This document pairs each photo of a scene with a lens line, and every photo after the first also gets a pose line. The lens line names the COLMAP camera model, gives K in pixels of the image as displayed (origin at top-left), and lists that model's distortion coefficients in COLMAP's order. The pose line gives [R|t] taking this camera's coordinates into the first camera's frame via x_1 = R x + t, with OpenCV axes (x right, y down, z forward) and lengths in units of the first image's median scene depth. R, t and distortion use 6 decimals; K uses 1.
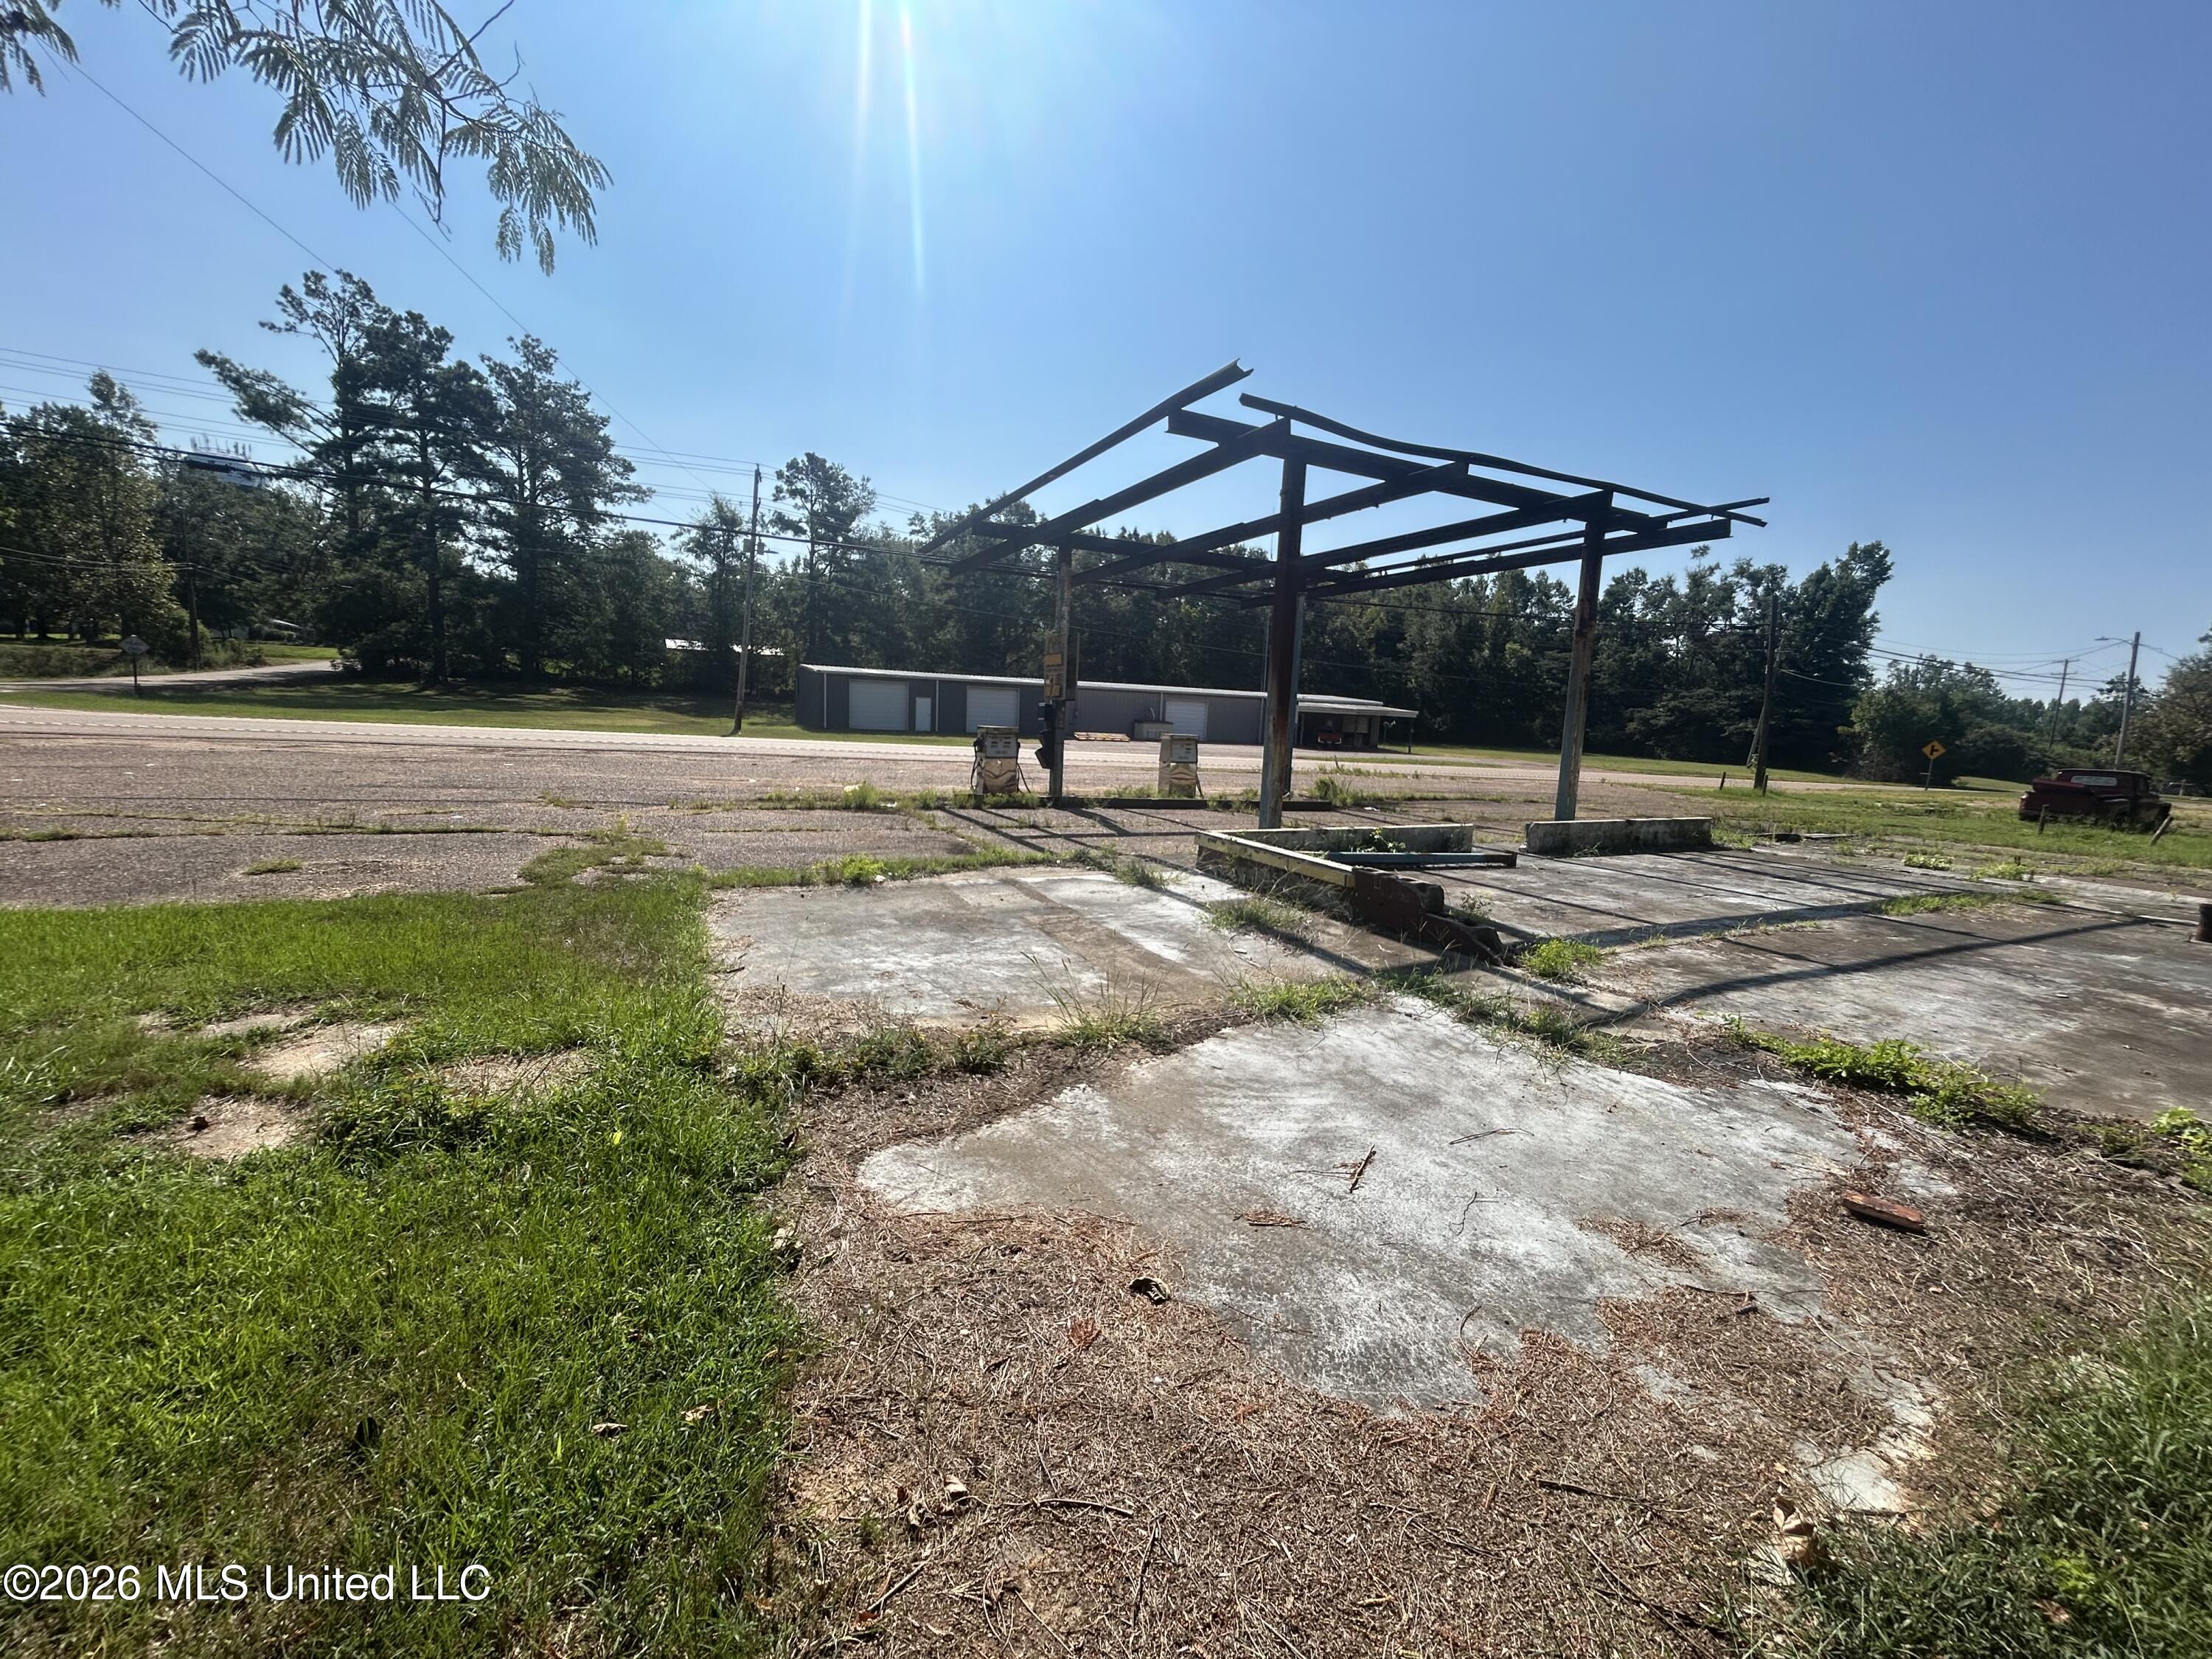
lens RADIAL K [[885.1, 0, 1107.2], [0, 885.1, 827.2], [0, 0, 1]] dist [0.001812, 0.000182]
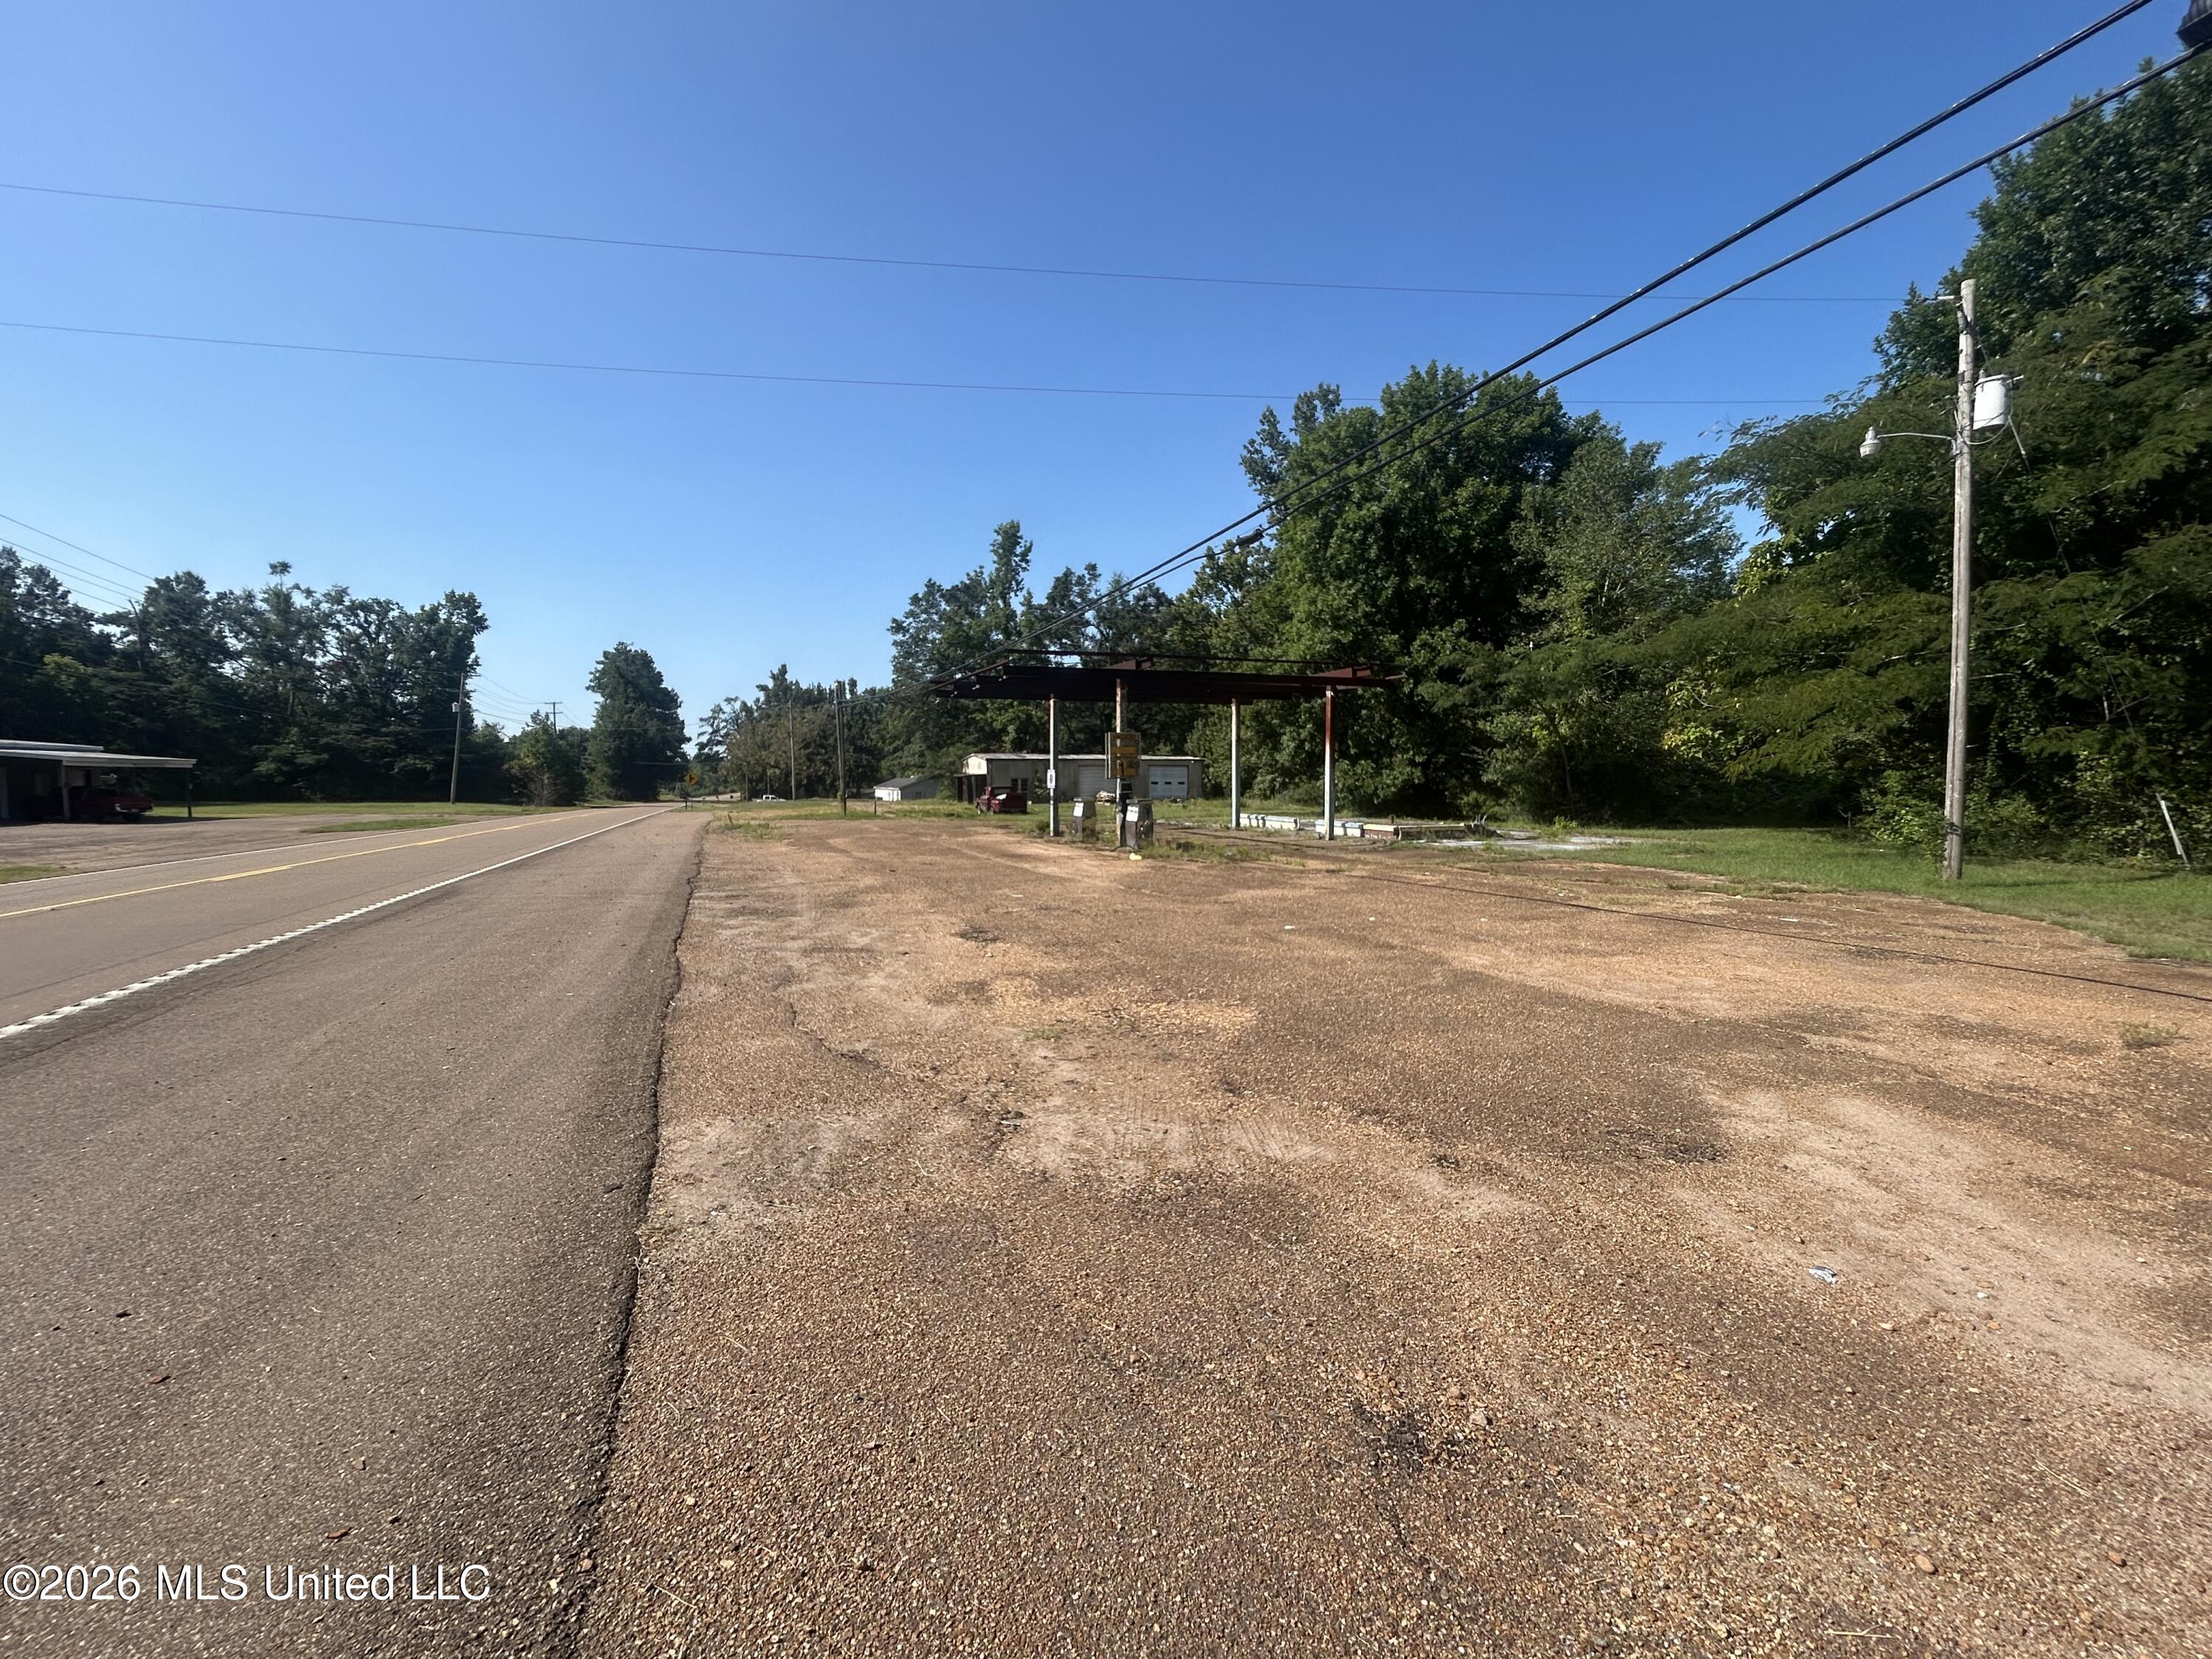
lens RADIAL K [[959.5, 0, 1104.4], [0, 959.5, 832.6], [0, 0, 1]] dist [-0.001482, 0.001356]
pose [[0.082650, -0.103632, 0.991176, -3.653257], [0.131871, 0.986970, 0.092196, -0.448755], [-0.987815, 0.123088, 0.095239, 1.914153]]
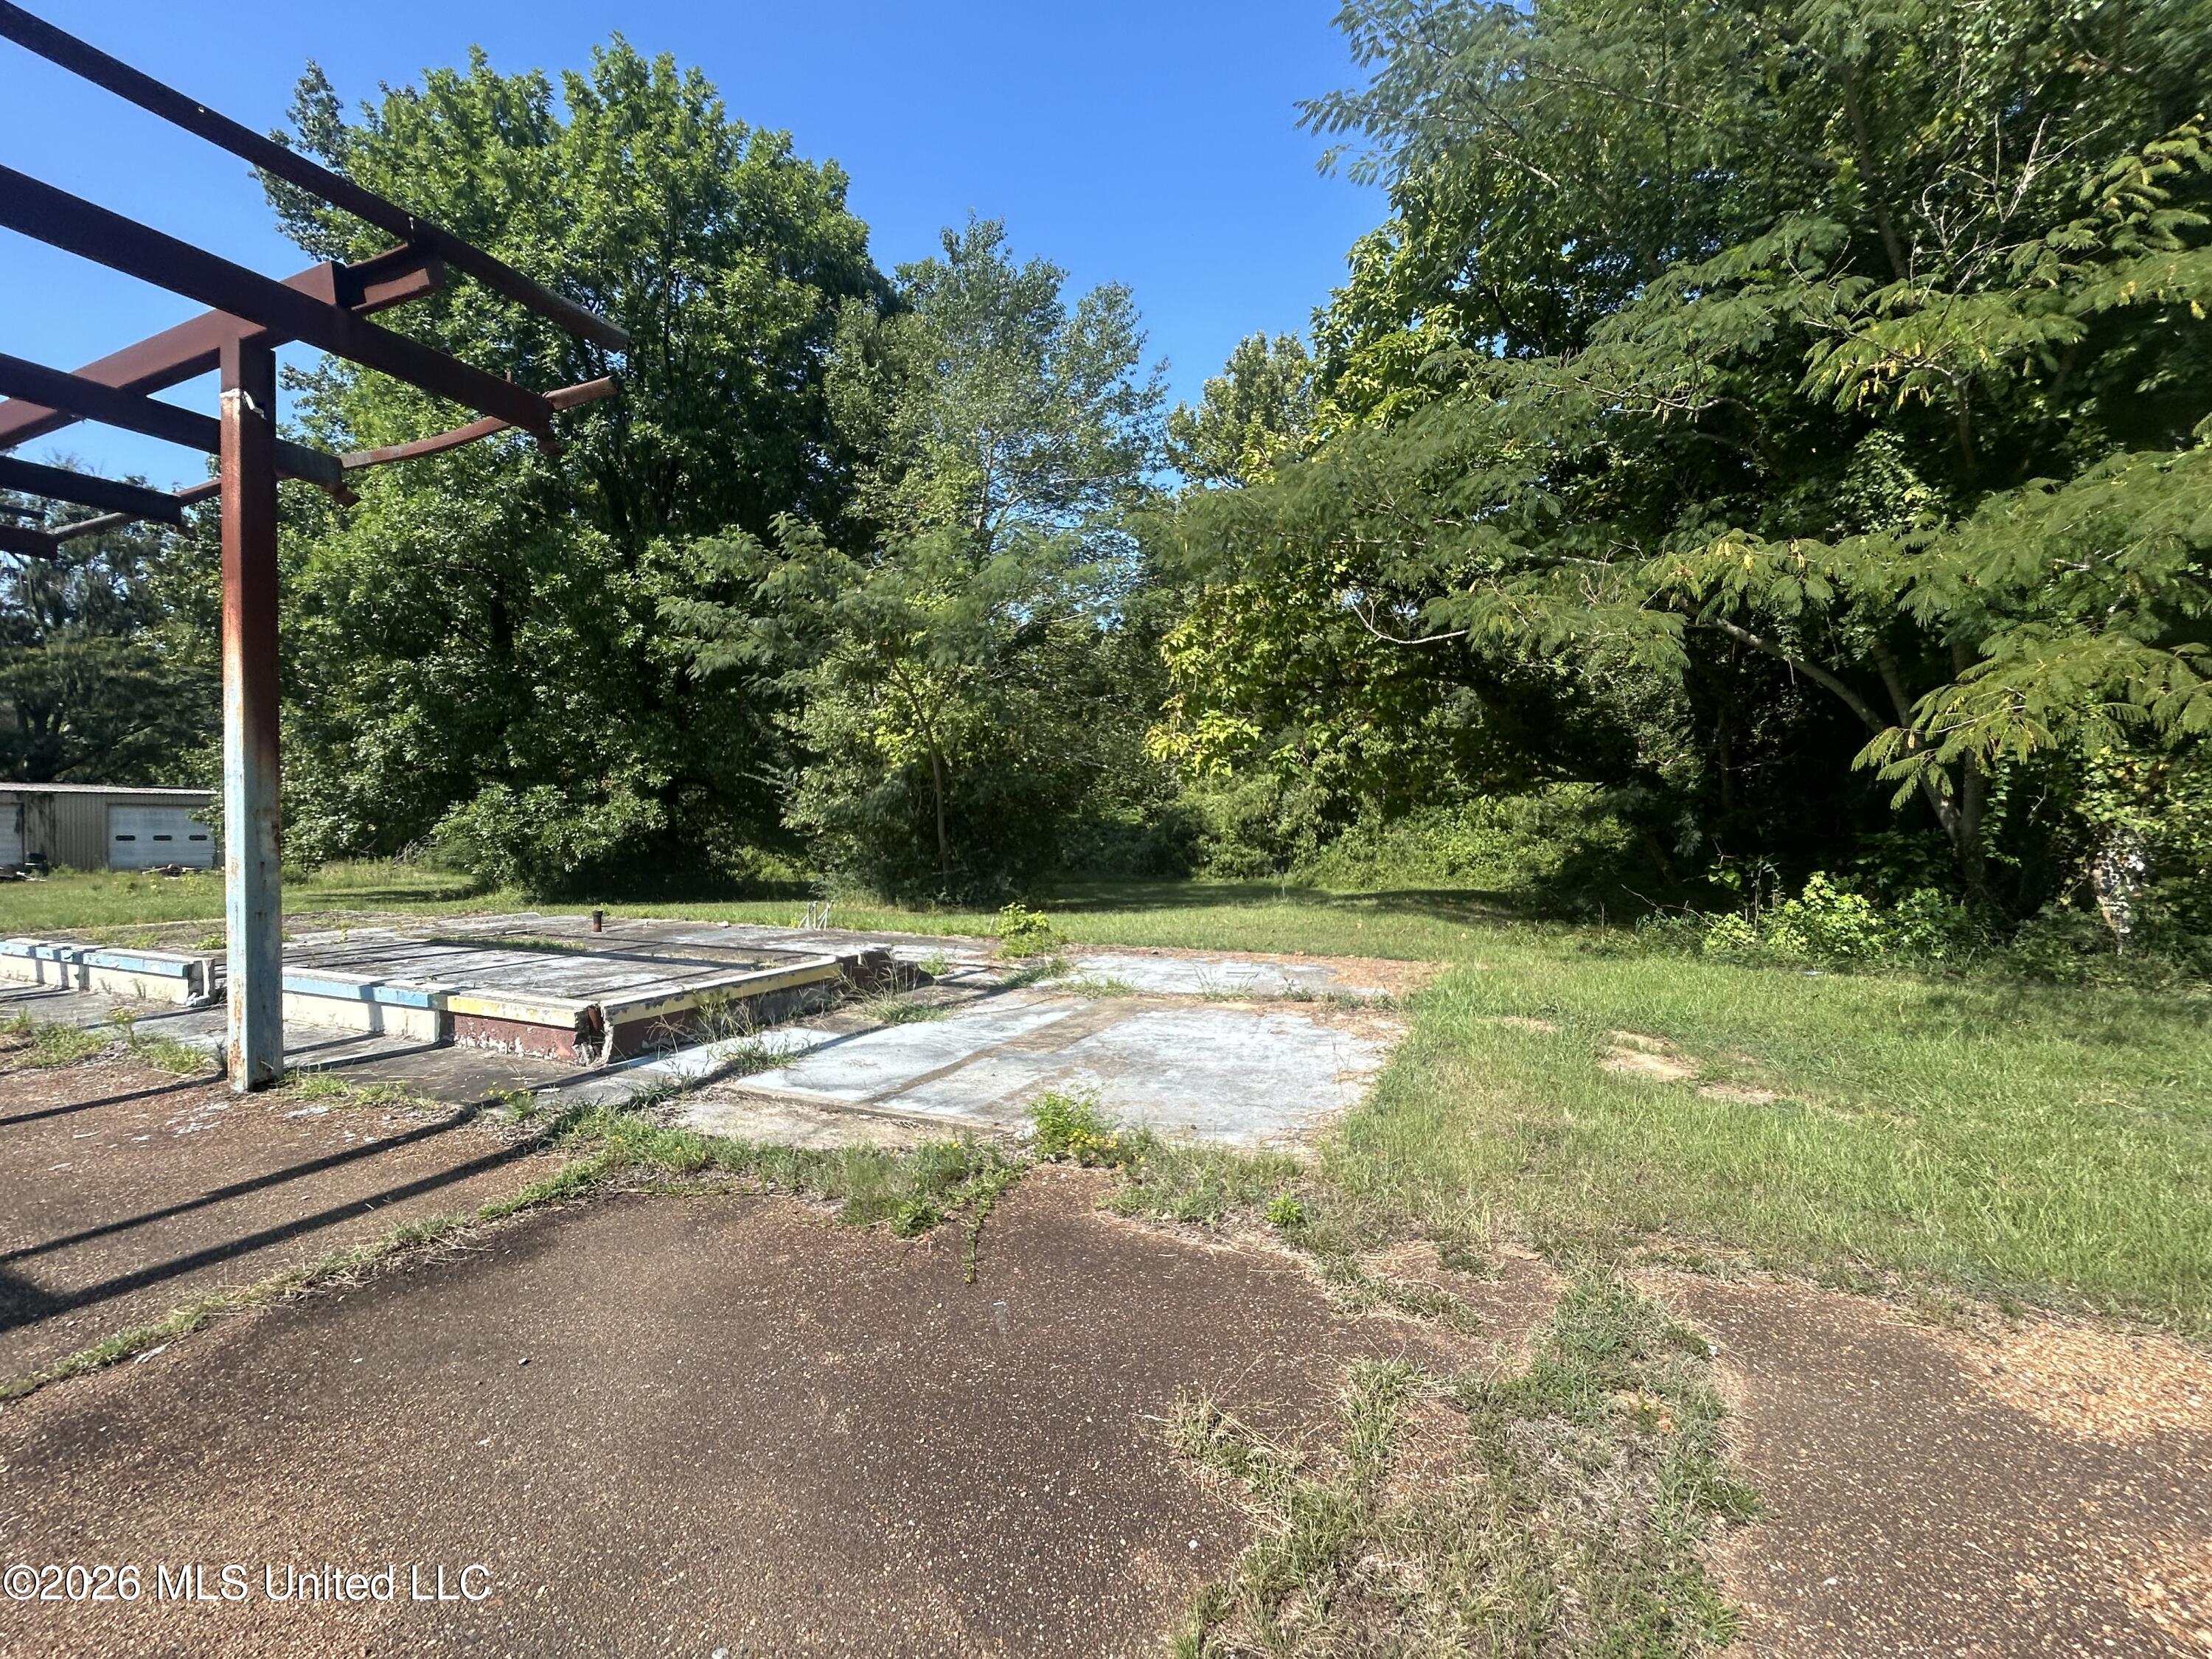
lens RADIAL K [[959.5, 0, 1099.6], [0, 959.5, 831.9], [0, 0, 1]] dist [-0.001482, 0.001356]
pose [[-0.622179, -0.047370, 0.781441, -0.713538], [0.075720, 0.989847, 0.120291, -0.194690], [-0.779205, 0.134013, -0.612275, 1.270698]]
